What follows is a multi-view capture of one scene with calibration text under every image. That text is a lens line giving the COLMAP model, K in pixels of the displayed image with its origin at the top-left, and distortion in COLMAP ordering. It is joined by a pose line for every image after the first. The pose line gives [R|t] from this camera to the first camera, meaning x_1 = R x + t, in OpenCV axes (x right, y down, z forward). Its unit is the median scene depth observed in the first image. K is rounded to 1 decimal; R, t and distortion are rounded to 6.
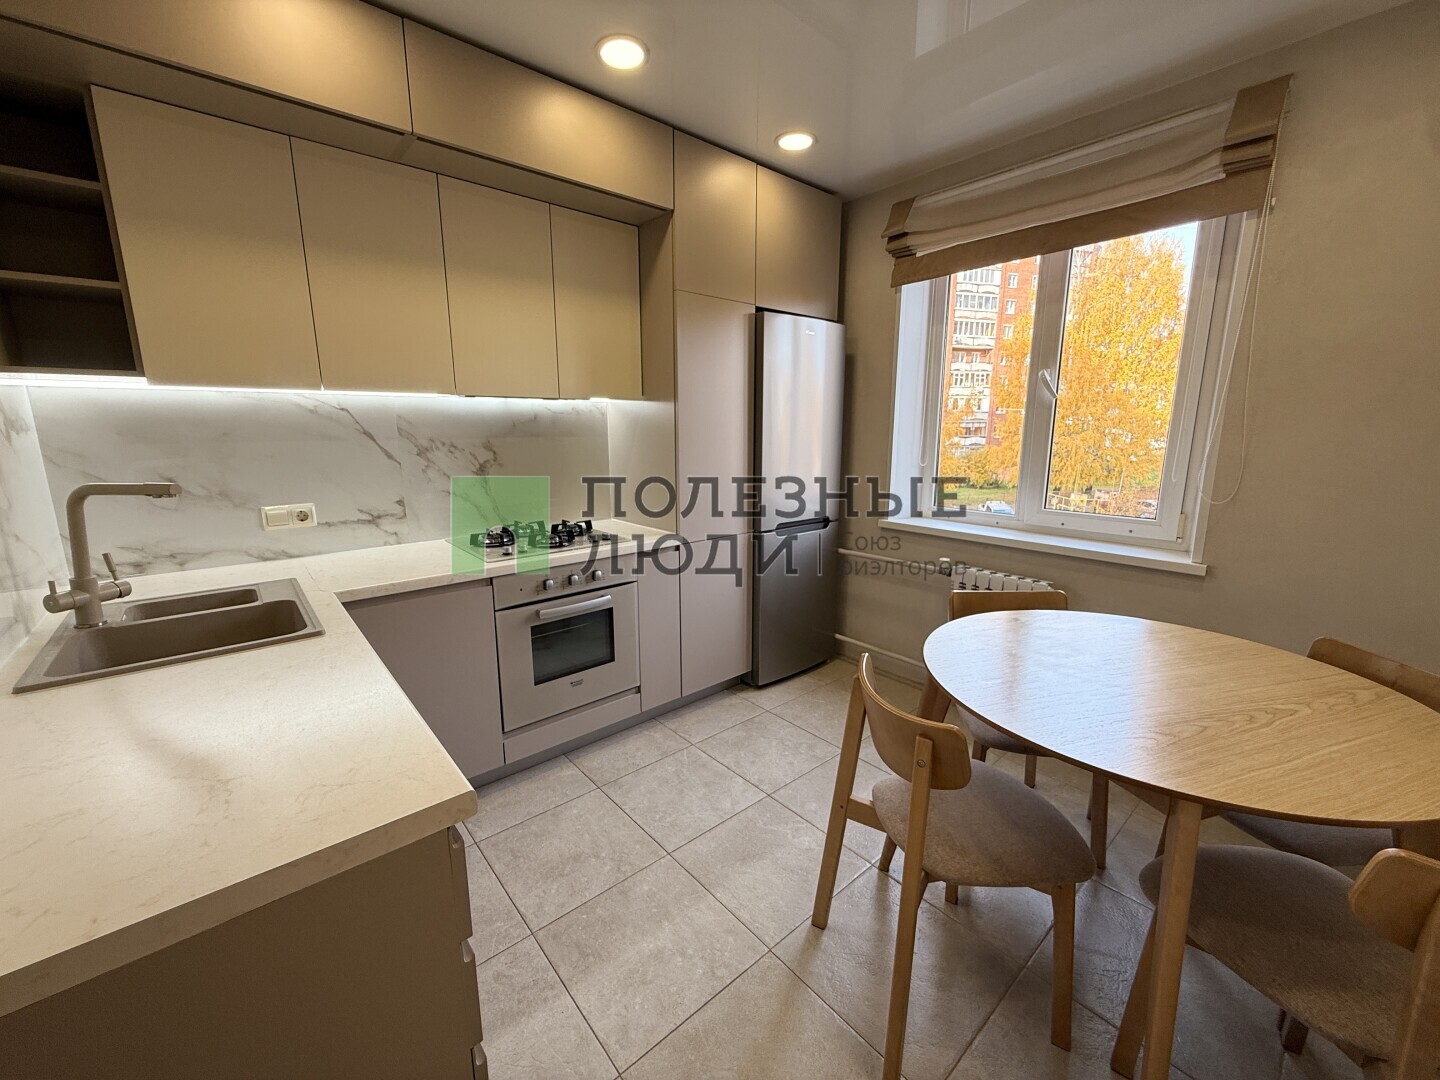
lens RADIAL K [[576.7, 0, 720.0], [0, 576.7, 540.0], [0, 0, 1]] dist [0.001227, -0.000655]
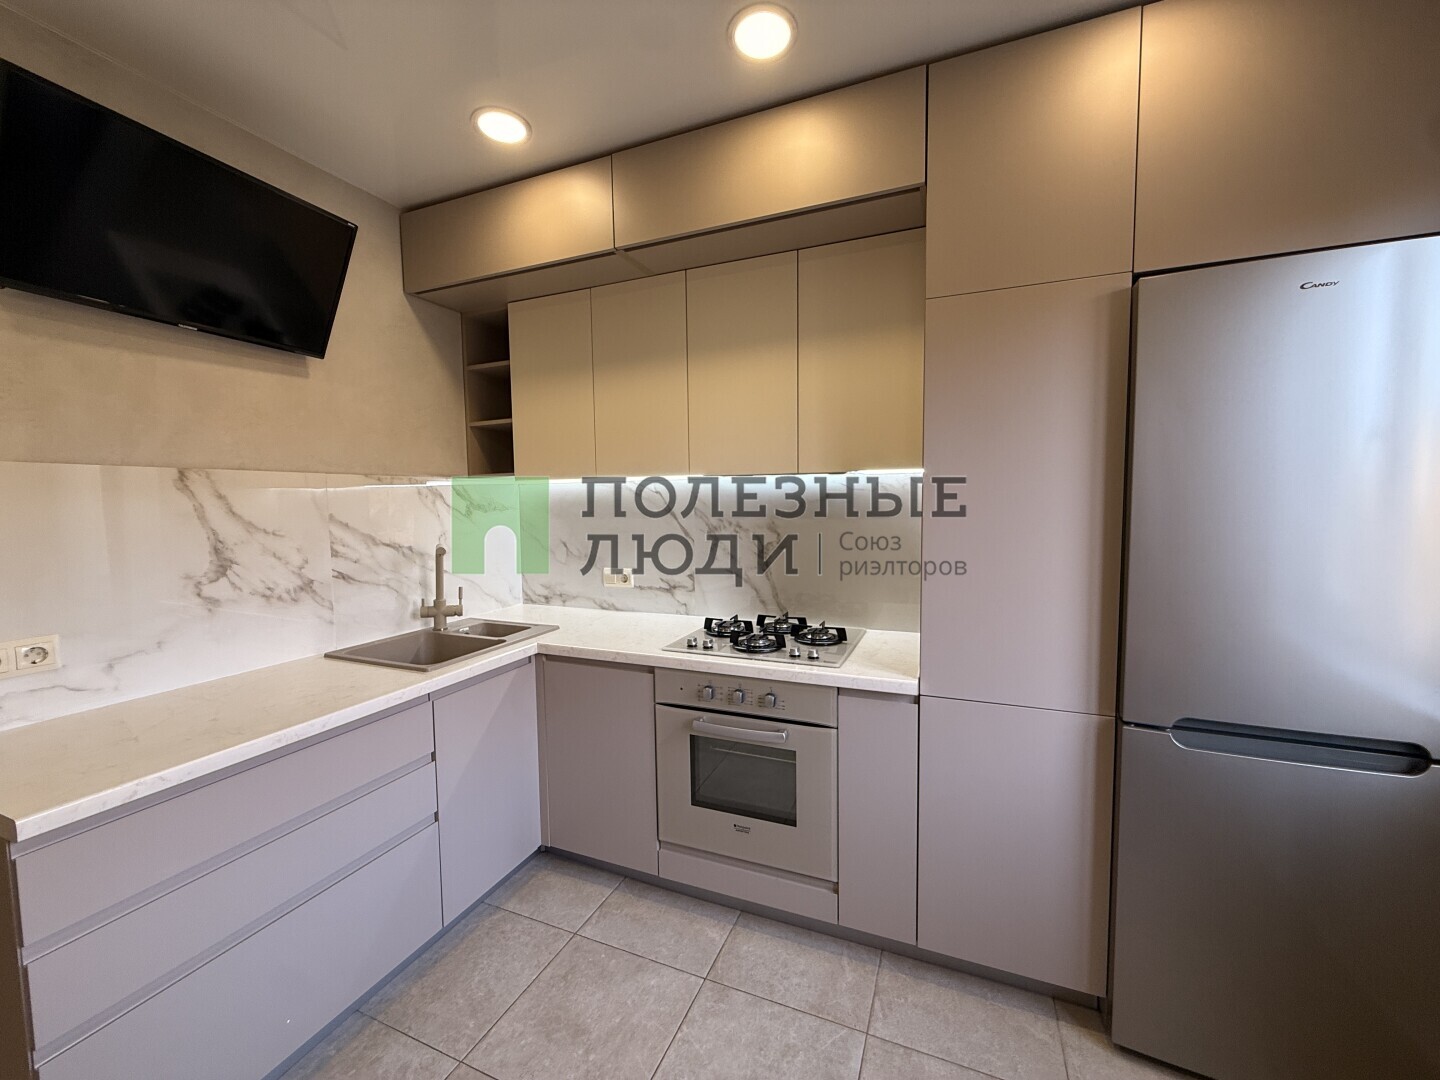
lens RADIAL K [[576.7, 0, 720.0], [0, 576.7, 540.0], [0, 0, 1]] dist [0.001227, -0.000655]
pose [[0.438952, 0.057710, -0.896655, 0.439880], [-0.162473, 0.986583, -0.016040, -0.128386], [0.883699, 0.152723, 0.442439, 0.587566]]
